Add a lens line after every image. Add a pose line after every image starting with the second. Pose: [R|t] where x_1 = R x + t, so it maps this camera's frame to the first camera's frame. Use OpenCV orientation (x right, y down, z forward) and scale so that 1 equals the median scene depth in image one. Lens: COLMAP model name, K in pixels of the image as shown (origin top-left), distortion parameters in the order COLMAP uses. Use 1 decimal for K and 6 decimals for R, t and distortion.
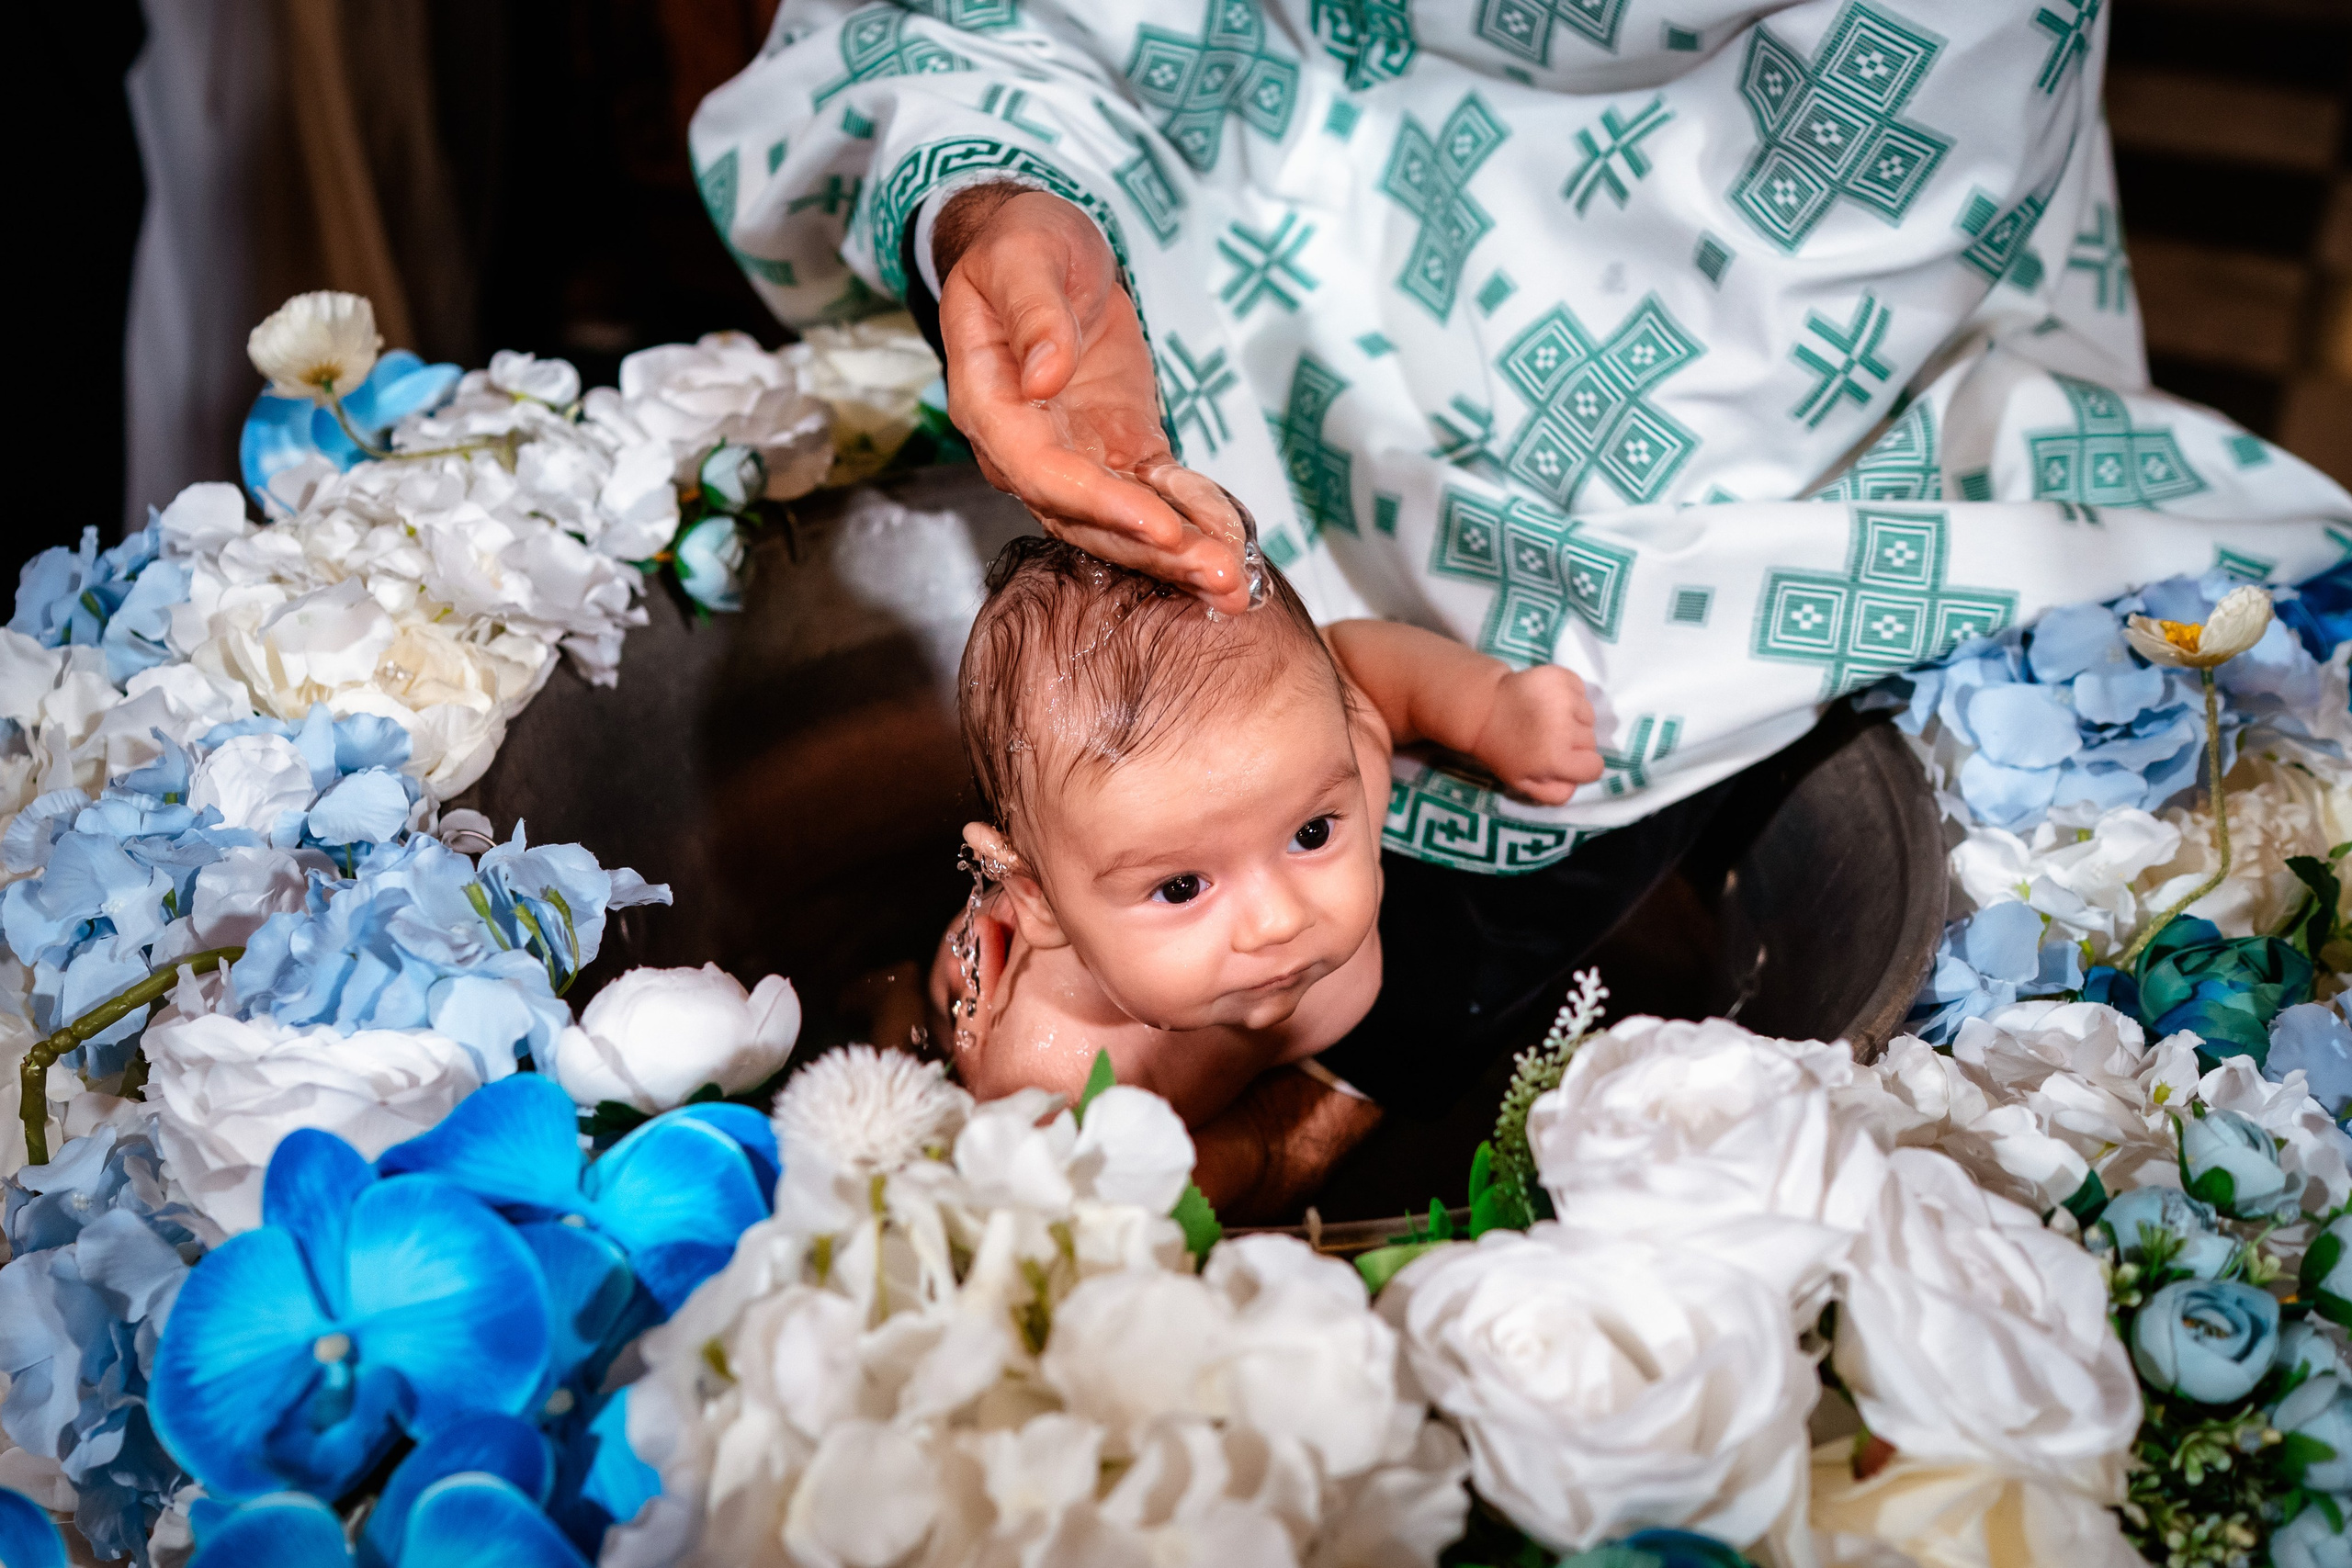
lens RADIAL K [[2266.4, 0, 1176.0], [0, 2266.4, 784.0], [0, 0, 1]] dist [0.001383, 0.228378]
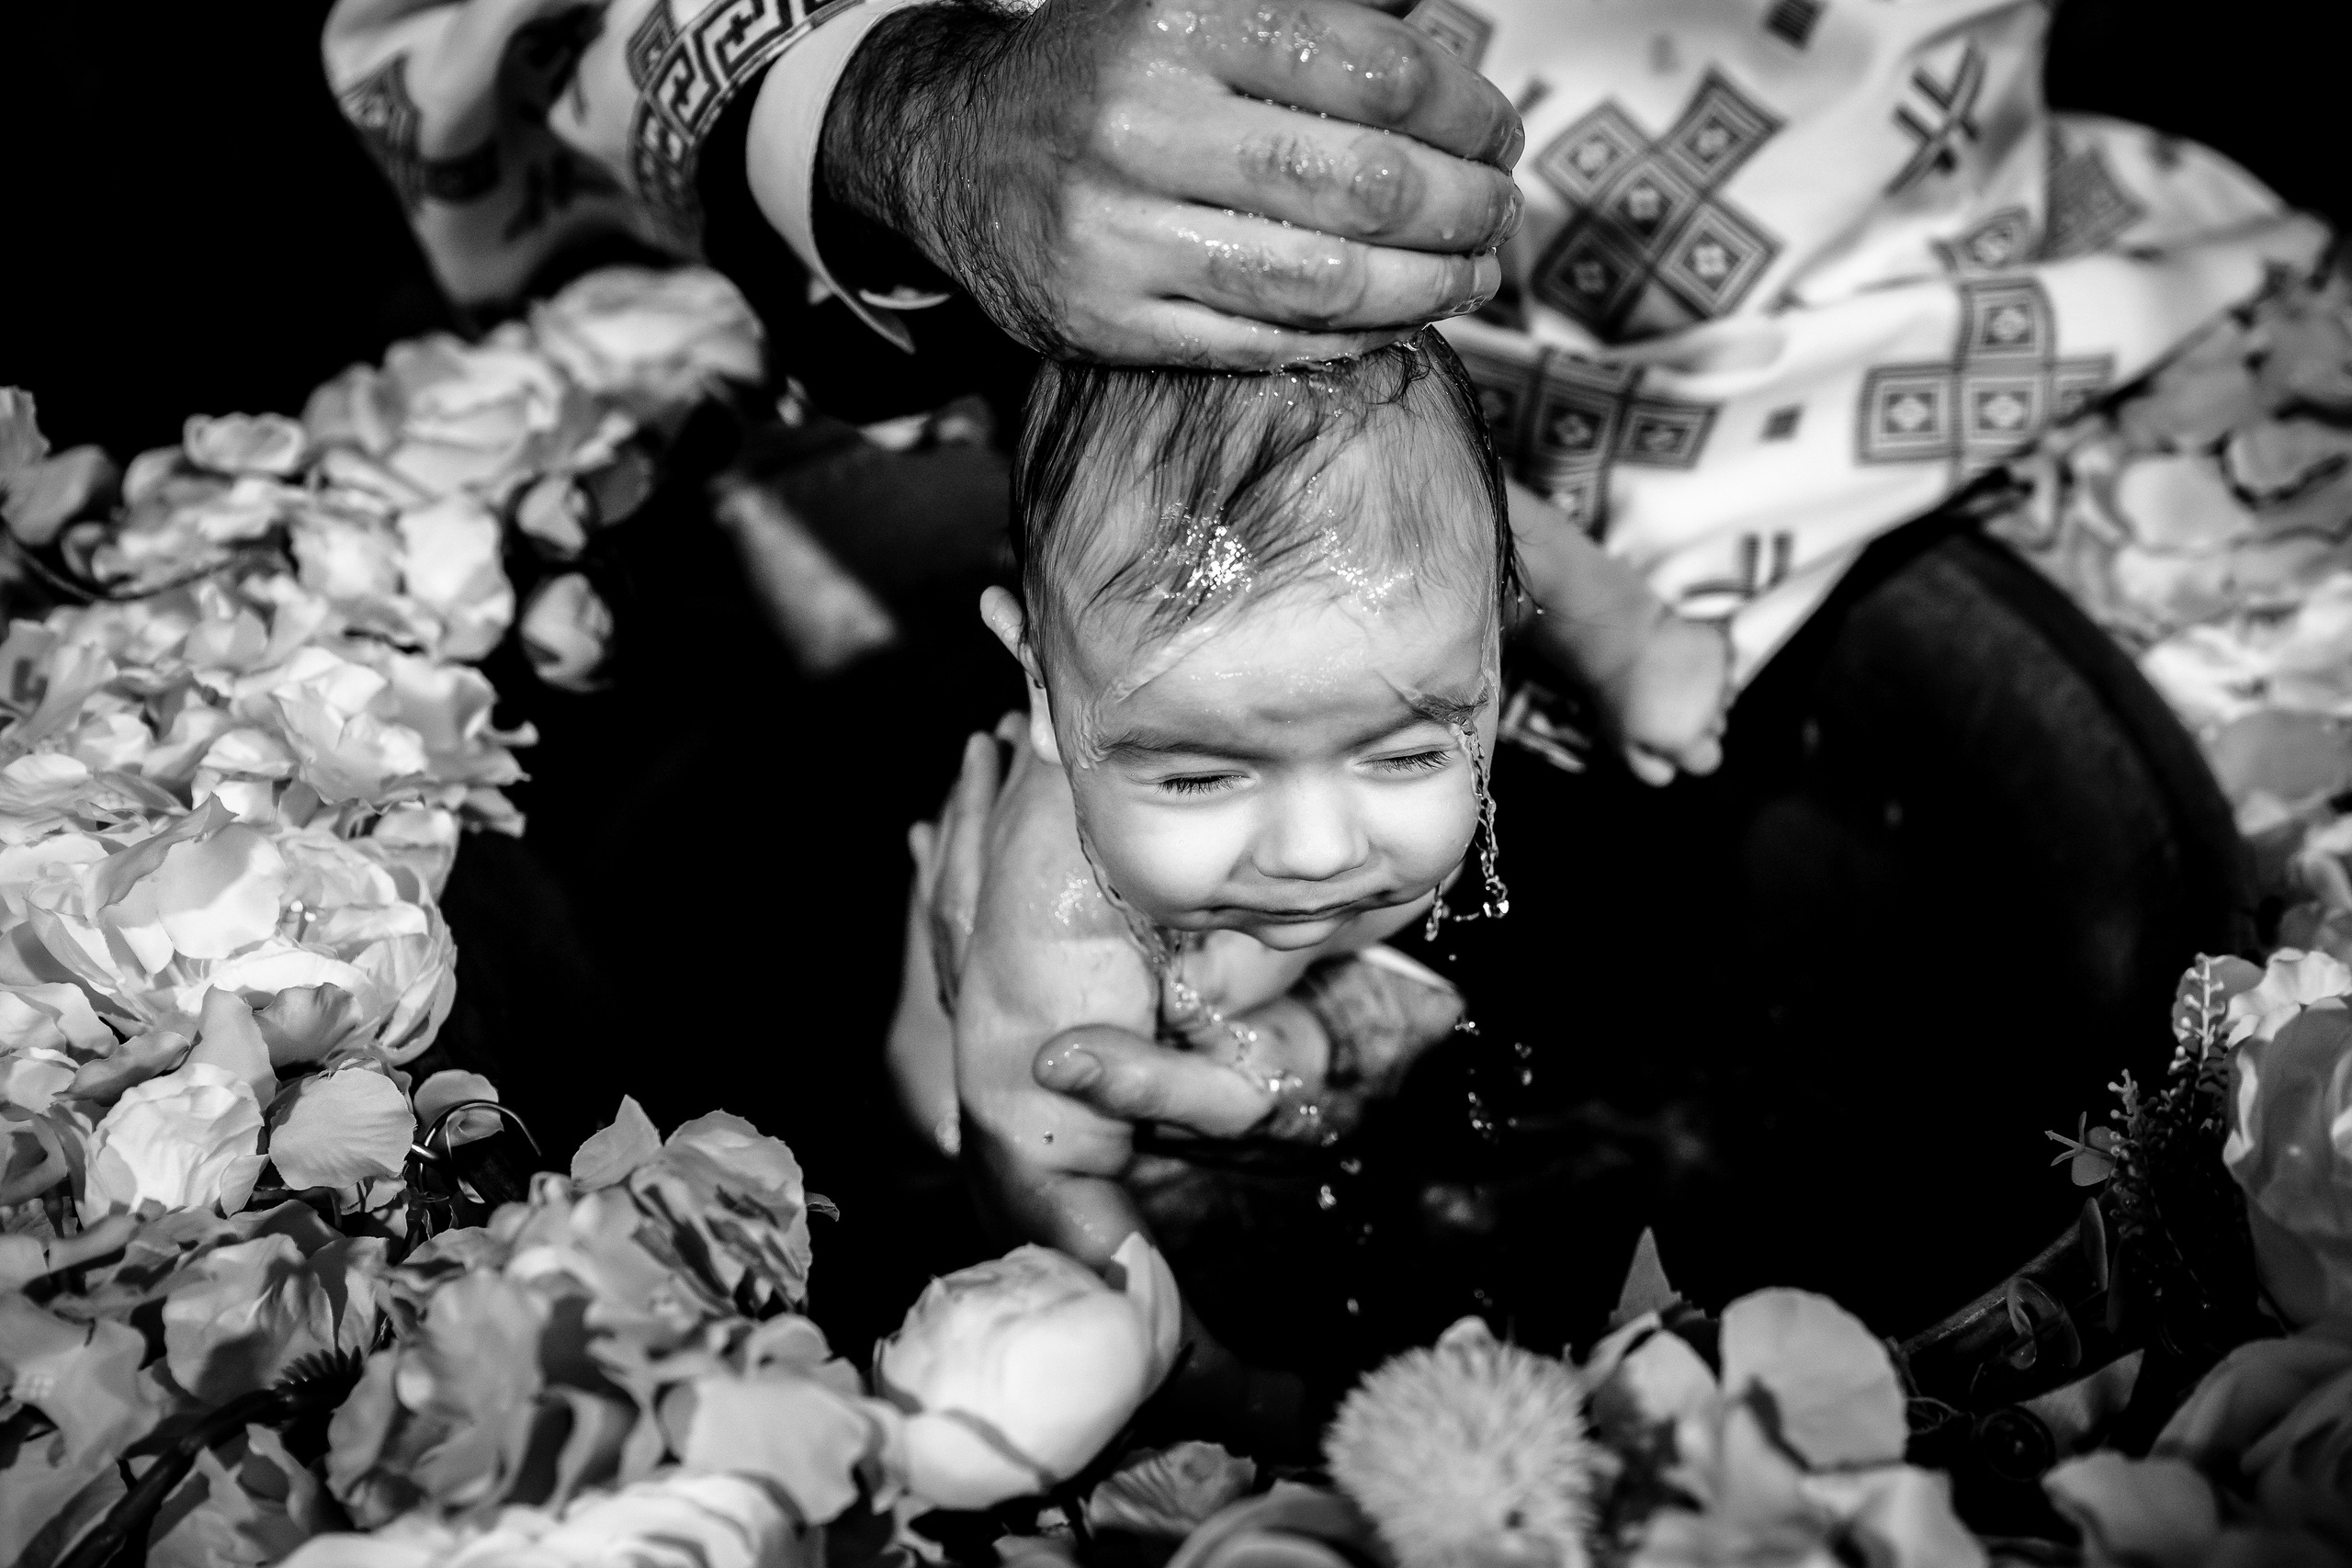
lens RADIAL K [[2266.4, 0, 1176.0], [0, 2266.4, 784.0], [0, 0, 1]] dist [0.001383, 0.228378]
pose [[0.948379, -0.241033, 0.206106, -0.200394], [0.224759, 0.969333, 0.099388, -0.088102], [-0.223741, -0.047933, 0.973469, 0.228803]]
